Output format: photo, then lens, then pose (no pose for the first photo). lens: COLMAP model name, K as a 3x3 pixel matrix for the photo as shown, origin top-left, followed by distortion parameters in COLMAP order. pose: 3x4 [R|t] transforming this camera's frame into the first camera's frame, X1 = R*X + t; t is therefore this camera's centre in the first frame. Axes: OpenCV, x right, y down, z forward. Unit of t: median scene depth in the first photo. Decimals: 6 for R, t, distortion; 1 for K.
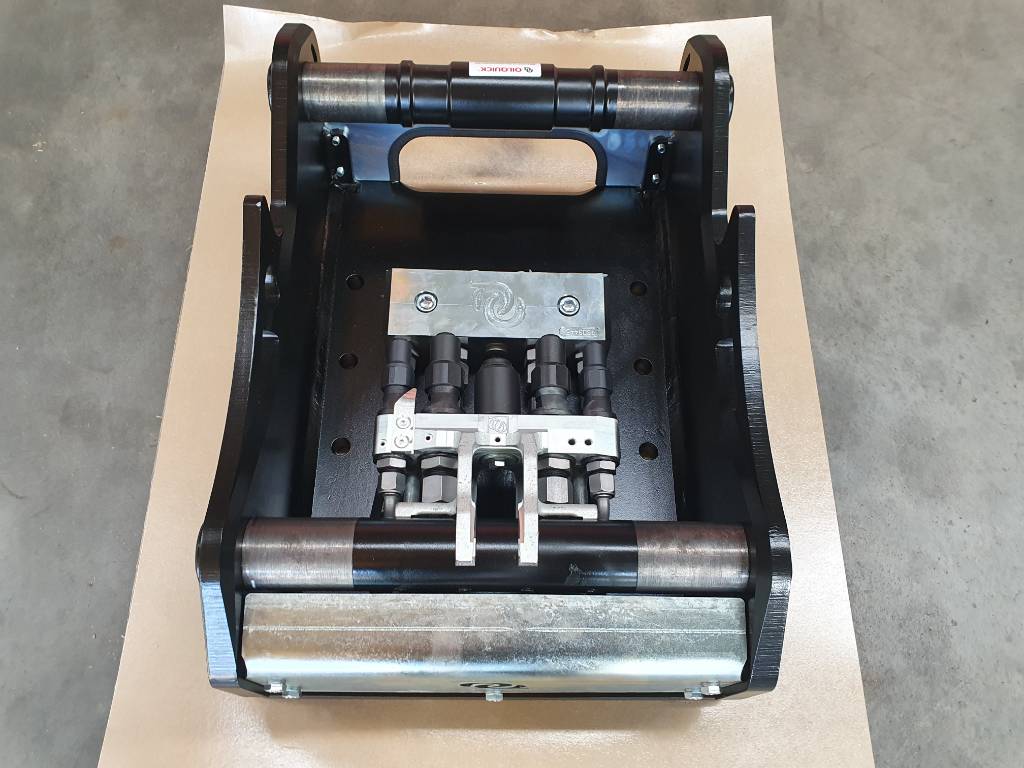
lens RADIAL K [[871.9, 0, 510.4], [0, 871.9, 387.7], [0, 0, 1]] dist [0.008083, 0.012101]
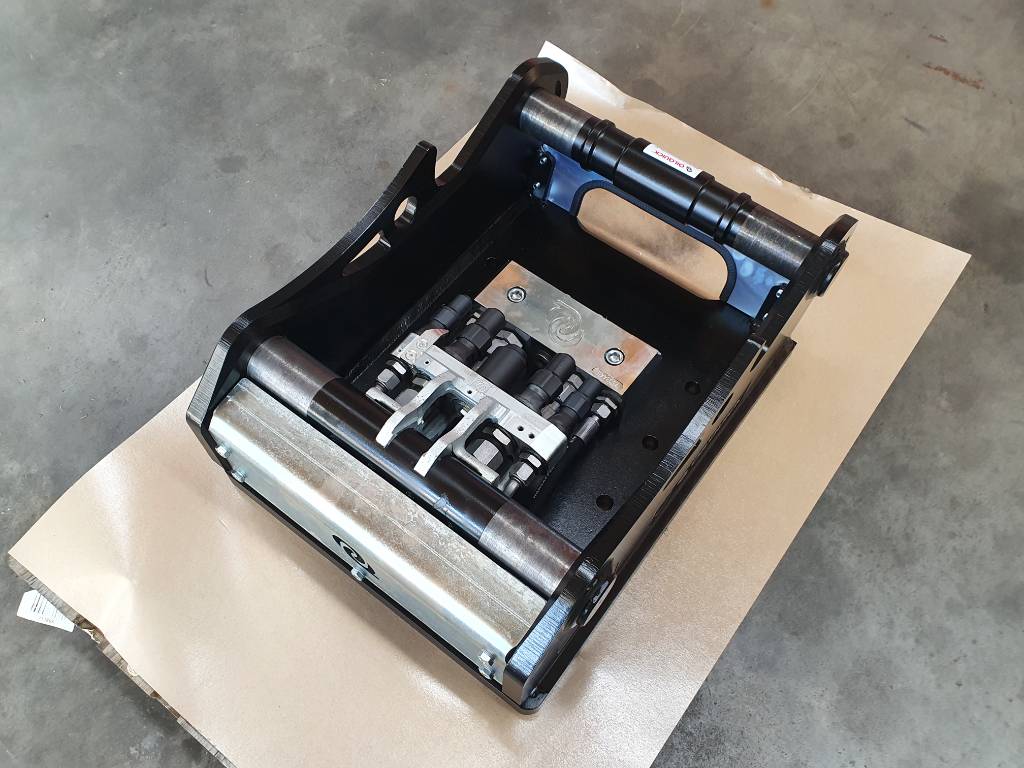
lens RADIAL K [[871.9, 0, 510.4], [0, 871.9, 387.7], [0, 0, 1]] dist [0.008083, 0.012101]
pose [[0.799084, 0.514315, -0.311361, 0.348744], [-0.547896, 0.836175, -0.024916, 0.046198], [0.247538, 0.190504, 0.949965, -0.129503]]
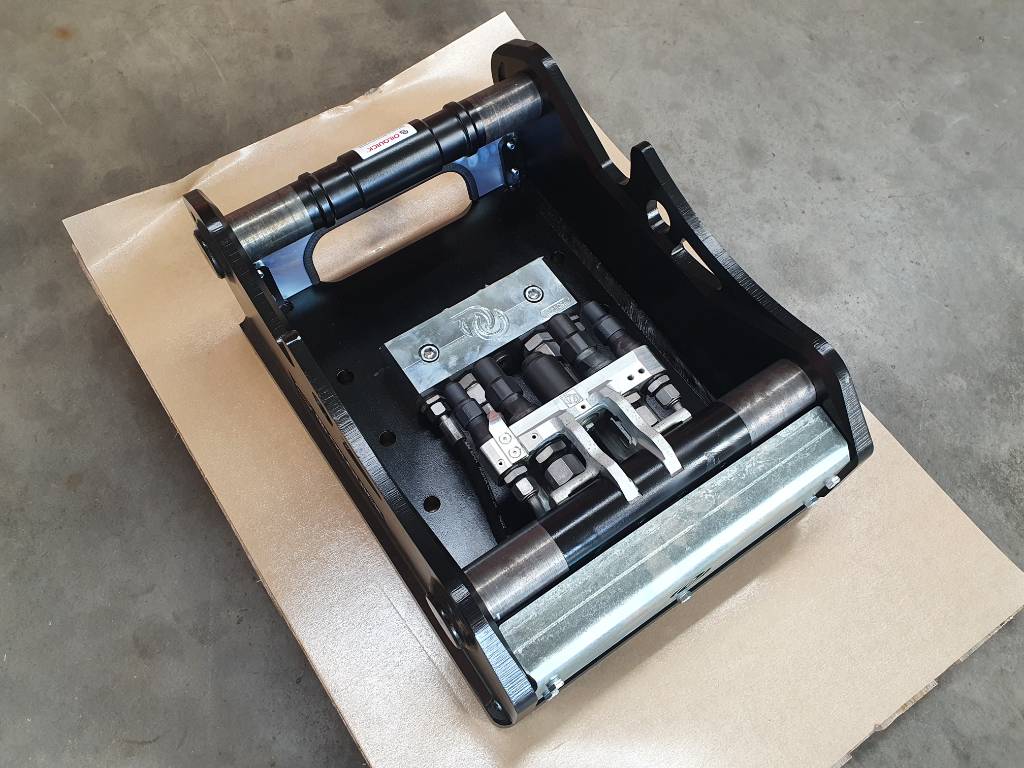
lens RADIAL K [[857.5, 0, 512.0], [0, 857.5, 391.2], [0, 0, 1]] dist [0.015952, 0.015639]
pose [[0.821231, -0.515753, 0.244086, -0.311979], [0.521811, 0.851903, 0.044426, -0.051121], [-0.230851, 0.090883, 0.968735, -0.088682]]
